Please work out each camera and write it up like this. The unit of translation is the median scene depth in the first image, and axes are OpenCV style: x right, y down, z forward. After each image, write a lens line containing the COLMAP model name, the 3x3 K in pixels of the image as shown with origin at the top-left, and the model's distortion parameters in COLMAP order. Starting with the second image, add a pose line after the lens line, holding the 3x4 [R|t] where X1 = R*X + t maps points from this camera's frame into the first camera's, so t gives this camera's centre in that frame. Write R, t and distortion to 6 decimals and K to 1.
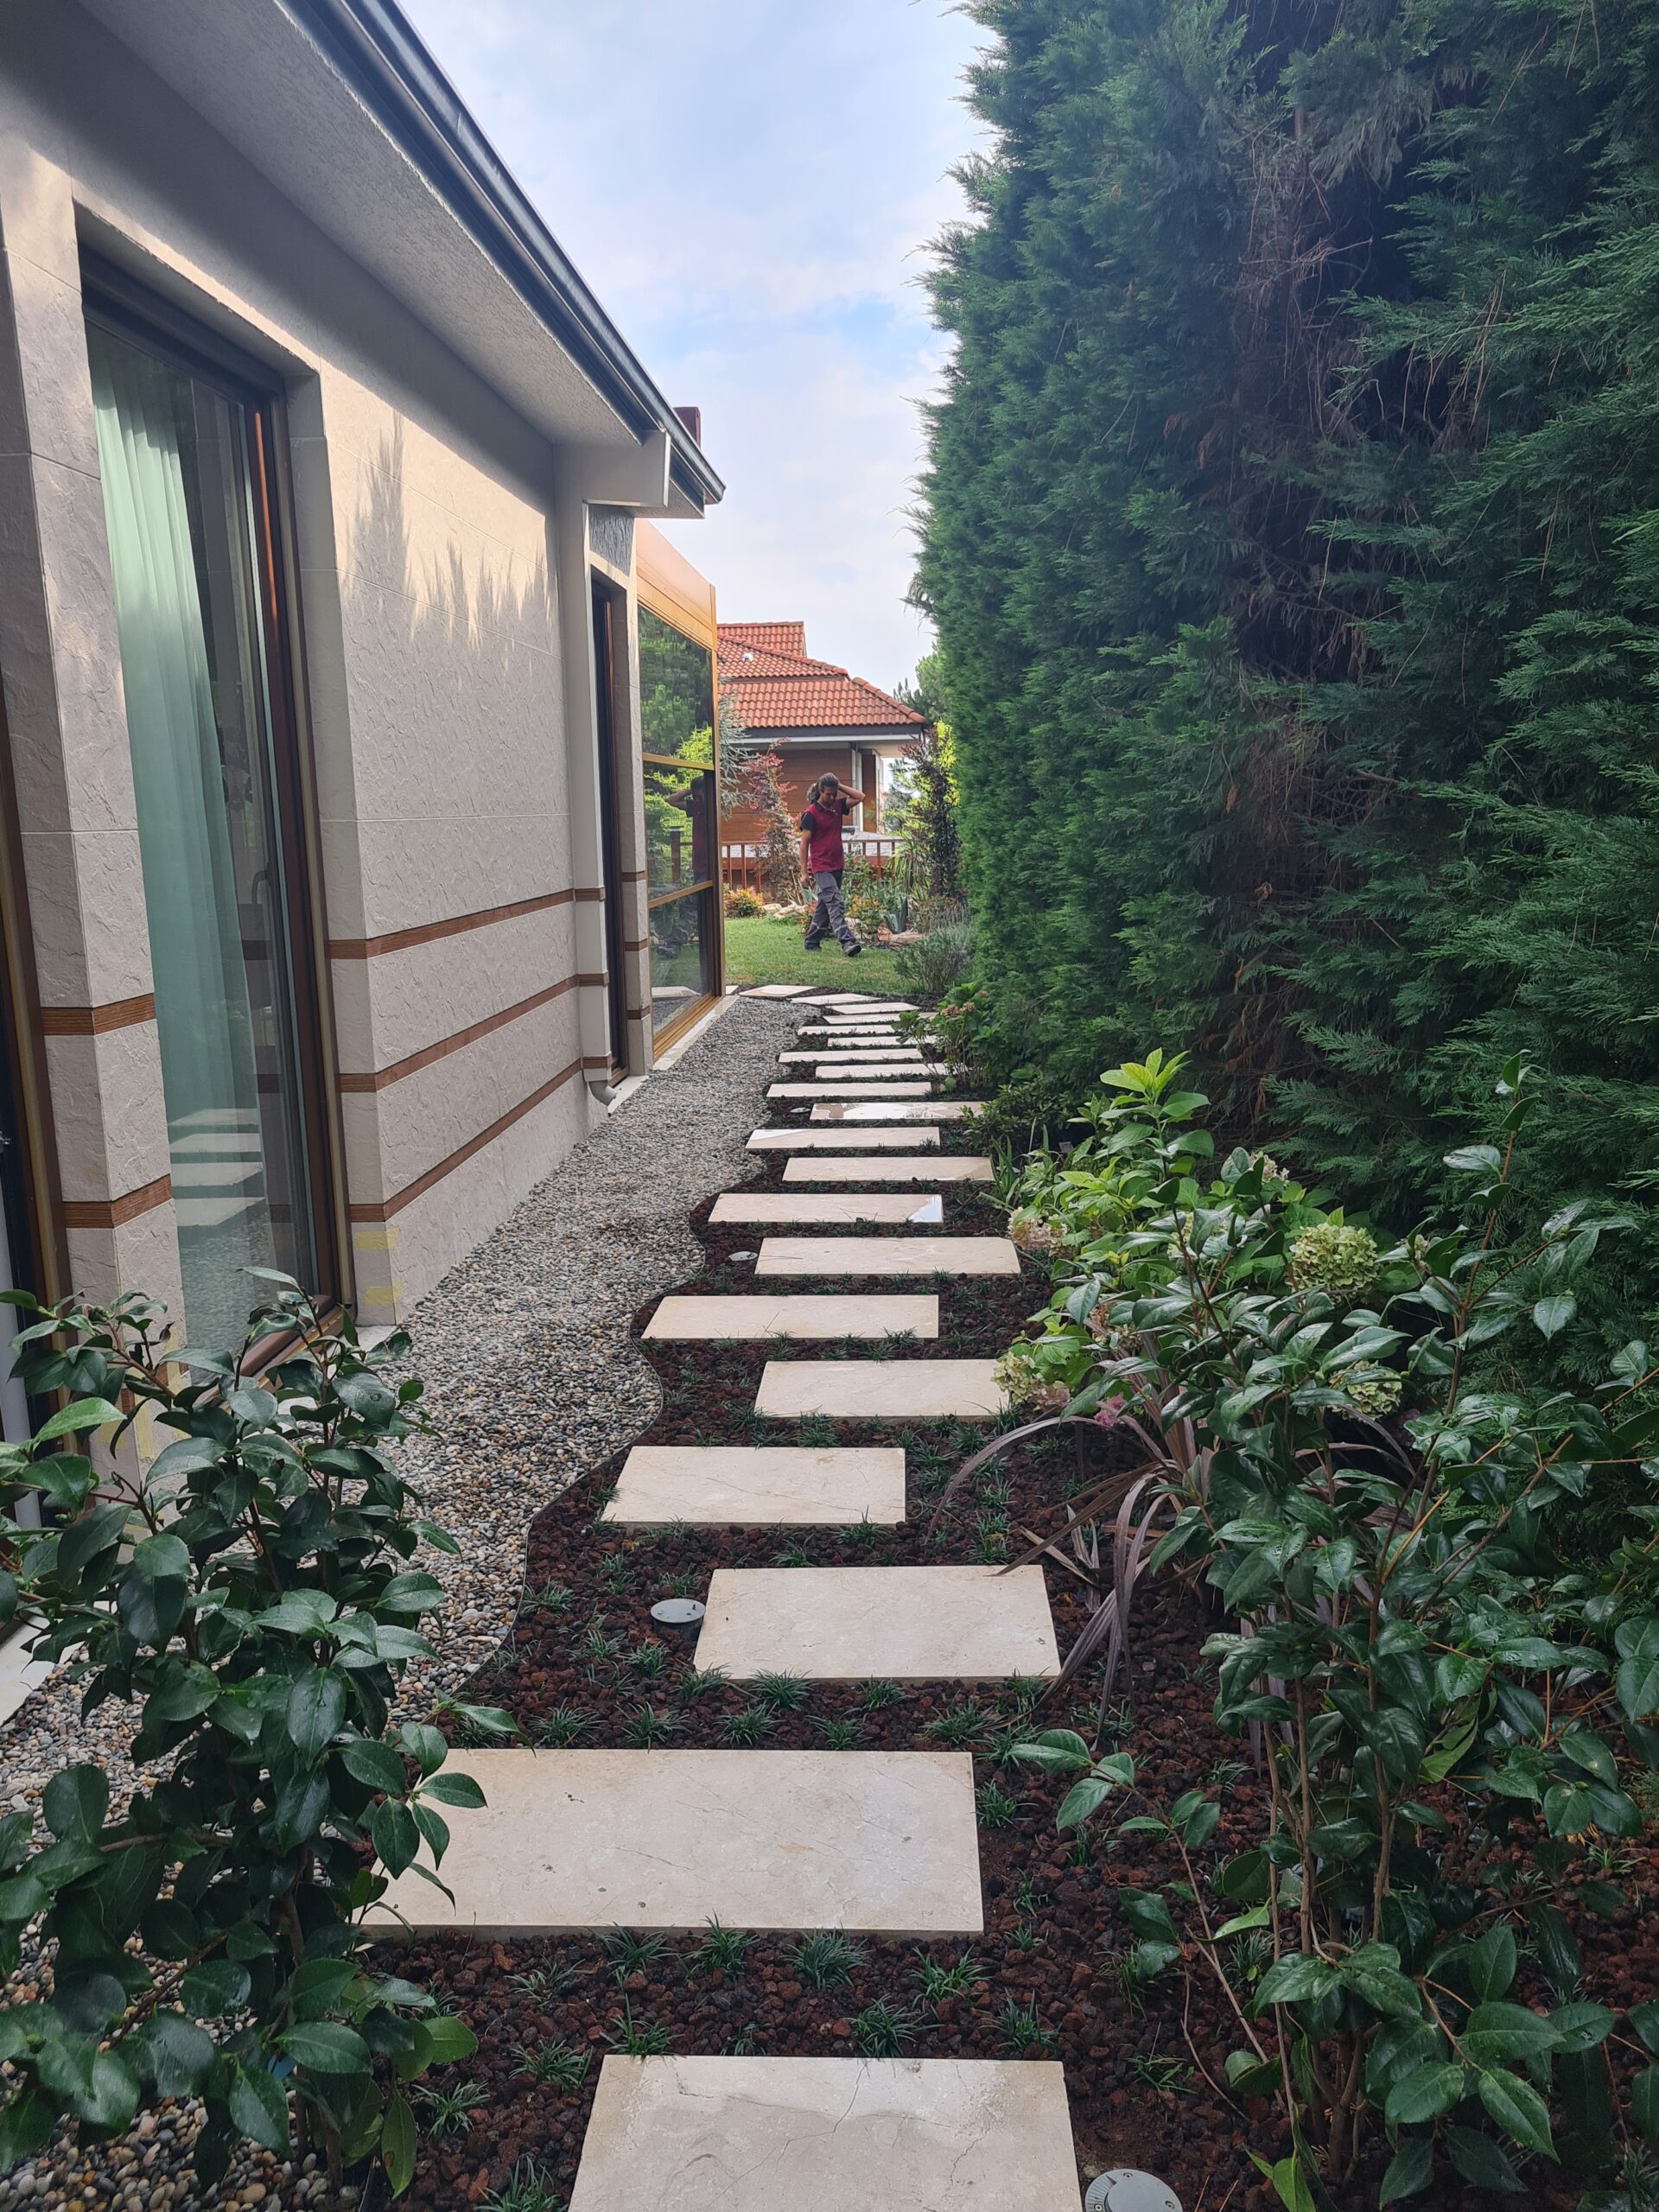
lens RADIAL K [[1644.8, 0, 836.6], [0, 1644.8, 1106.5], [0, 0, 1]] dist [0.046701, -0.012933]
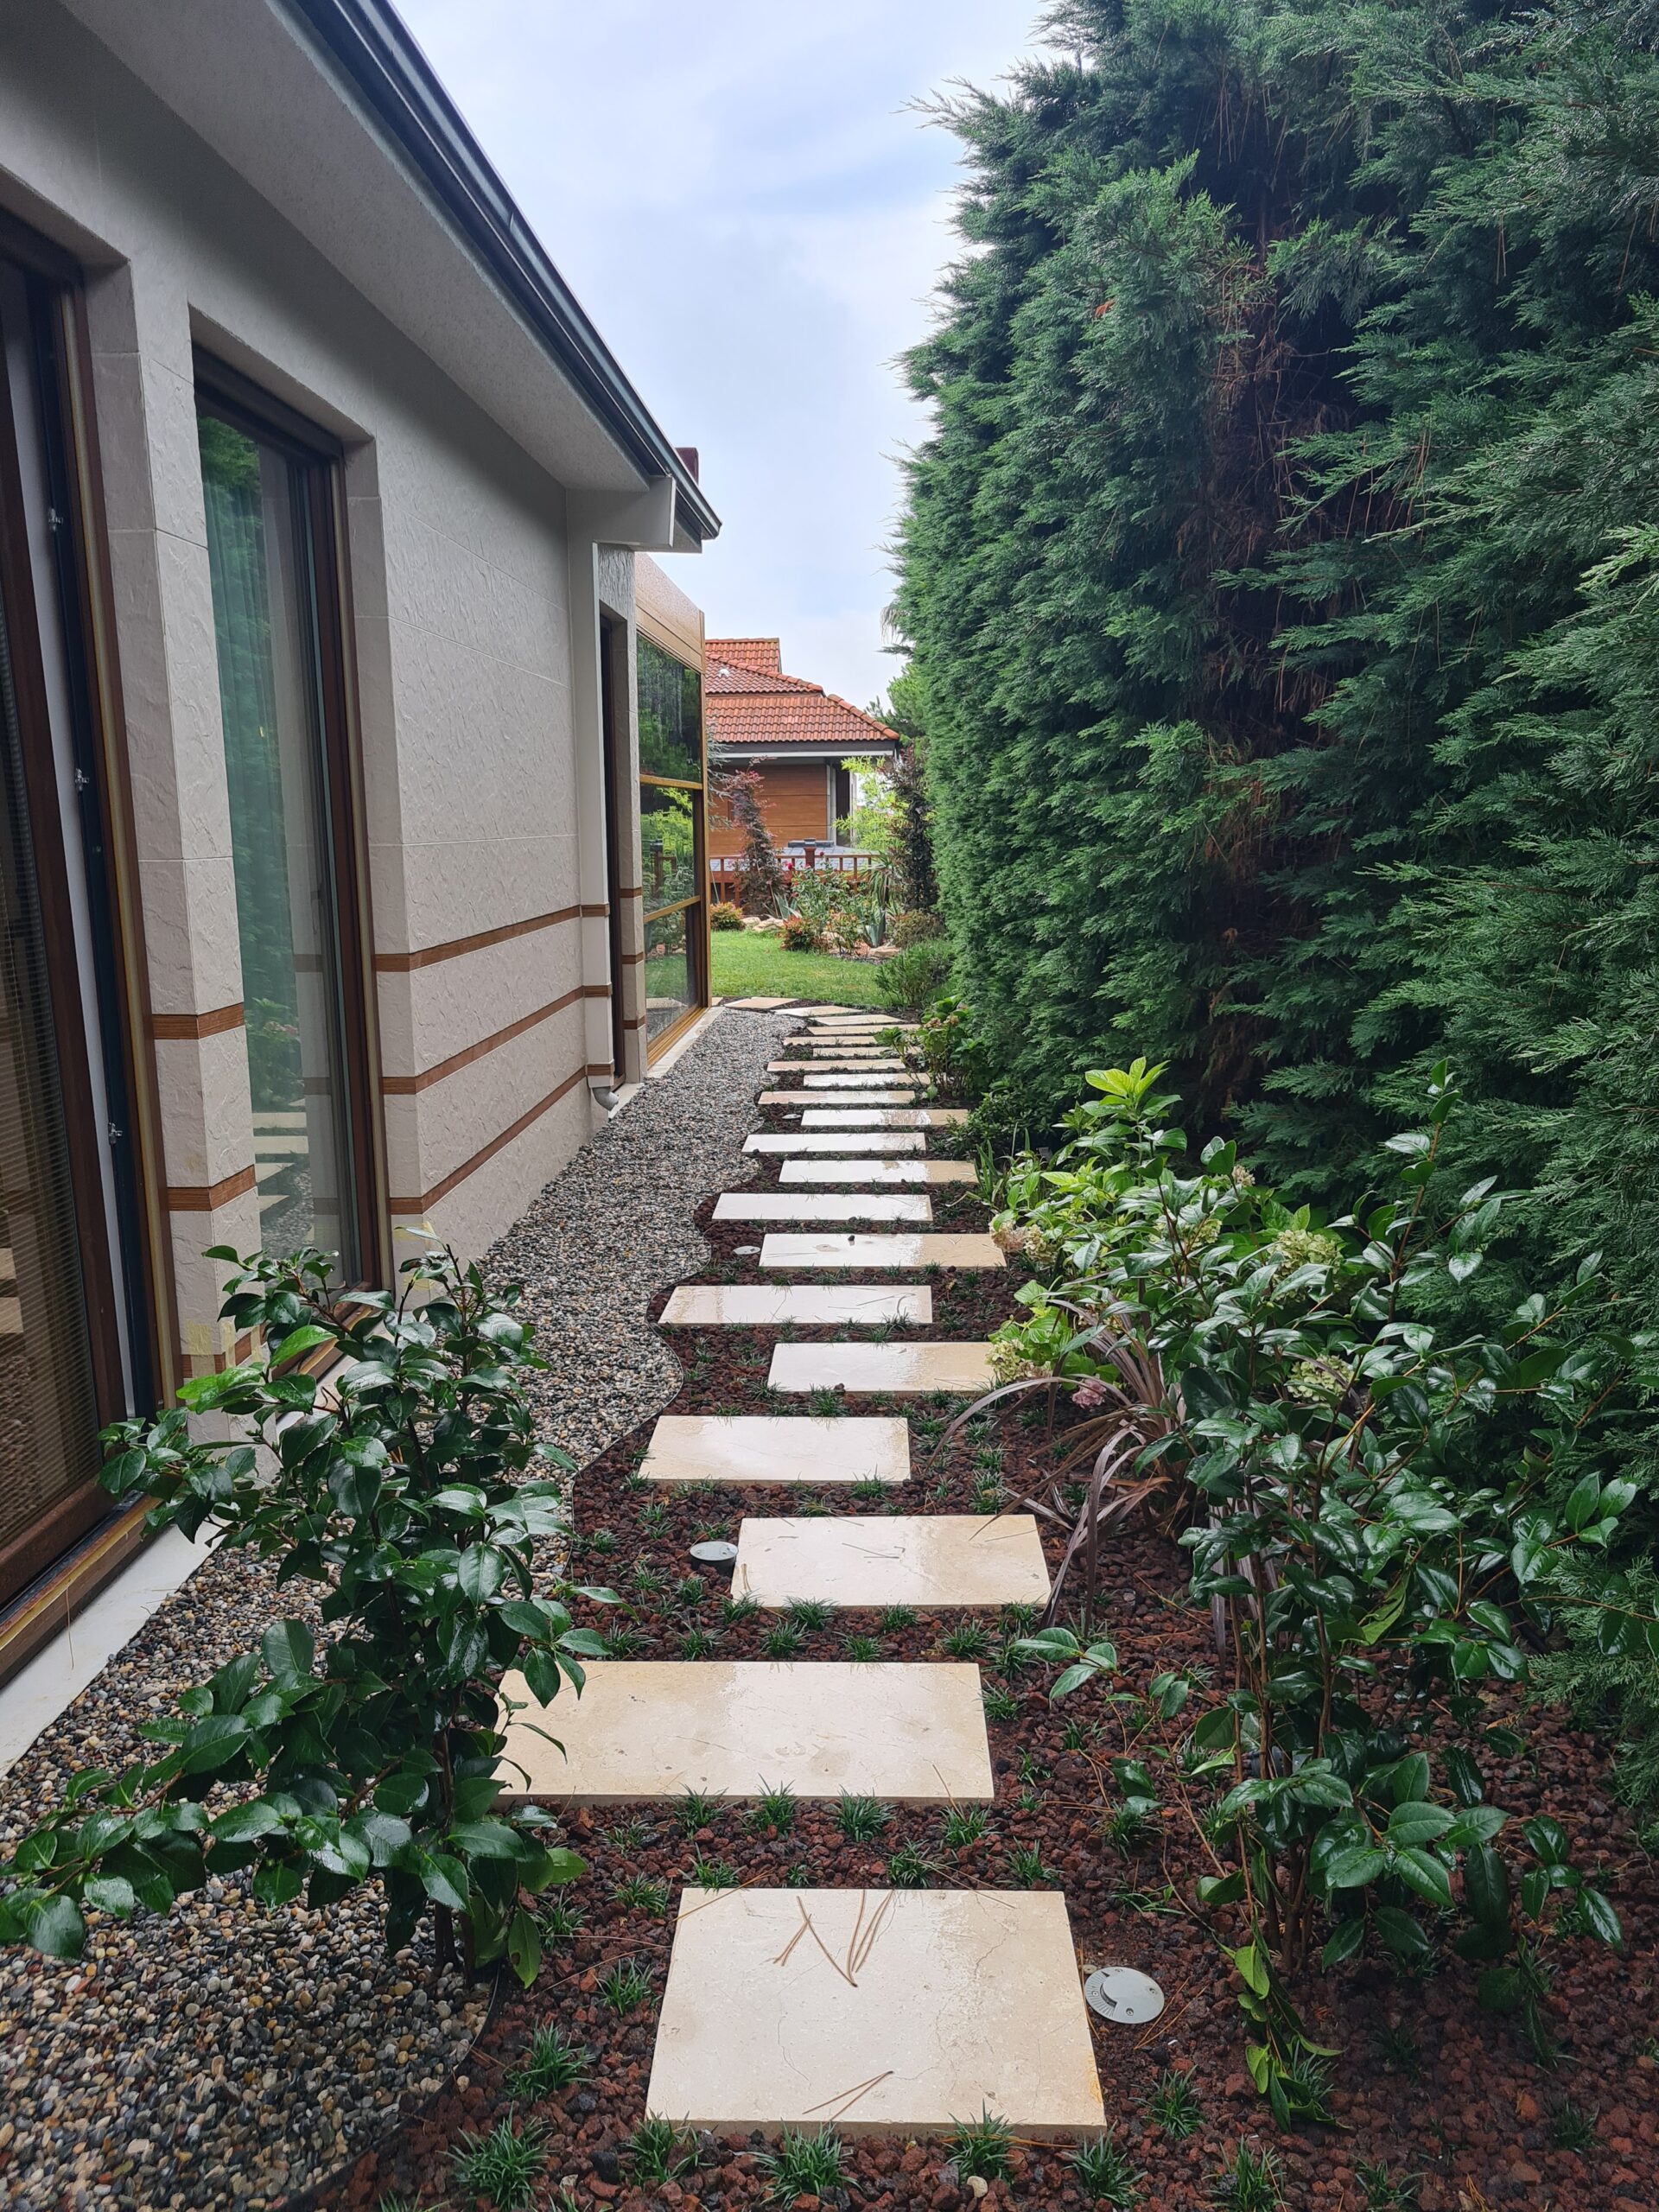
lens RADIAL K [[1644.8, 0, 825.7], [0, 1644.8, 1108.1], [0, 0, 1]] dist [0.046701, -0.012933]
pose [[0.999903, 0.004920, 0.013038, -0.036412], [-0.004840, 0.999969, -0.006166, 0.008727], [-0.013068, 0.006102, 0.999896, -0.135186]]
